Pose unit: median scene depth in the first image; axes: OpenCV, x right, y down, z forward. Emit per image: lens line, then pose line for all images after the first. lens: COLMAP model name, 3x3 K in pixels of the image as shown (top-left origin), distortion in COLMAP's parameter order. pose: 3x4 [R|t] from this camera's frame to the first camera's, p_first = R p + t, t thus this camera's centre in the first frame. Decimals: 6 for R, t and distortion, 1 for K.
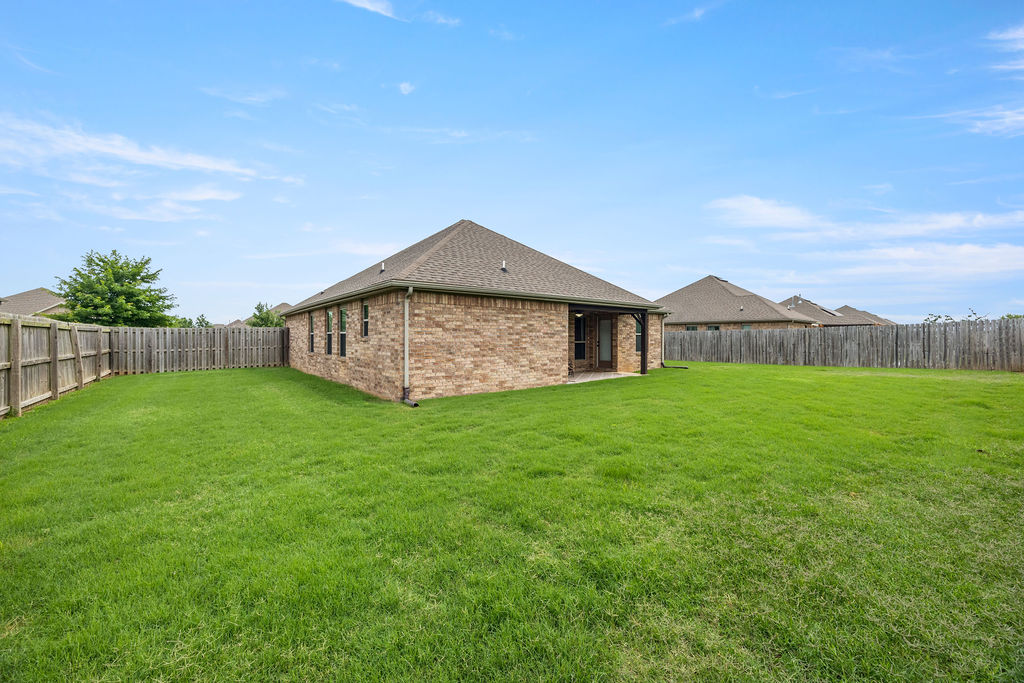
lens RADIAL K [[388.8, 0, 509.4], [0, 388.8, 337.3], [0, 0, 1]] dist [-0.001791, 0.000071]
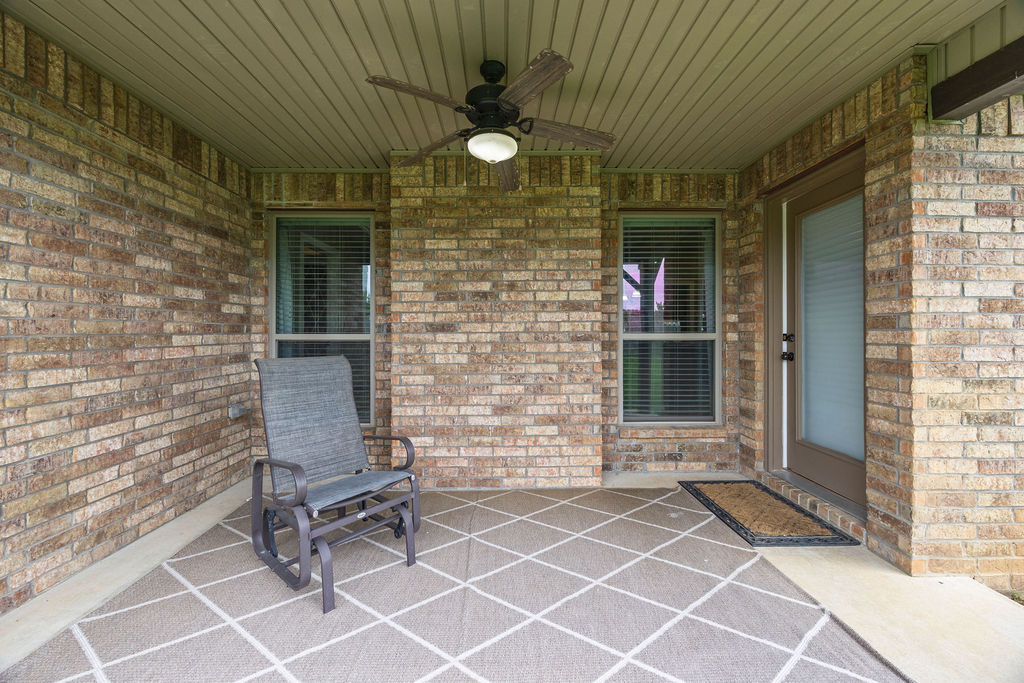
lens RADIAL K [[388.8, 0, 509.4], [0, 388.8, 337.3], [0, 0, 1]] dist [-0.001791, 0.000071]
pose [[0.786835, 0.002829, -0.617157, 0.379912], [0.001281, 0.999980, 0.006216, 0.017105], [0.617162, -0.005681, 0.786815, 1.228870]]
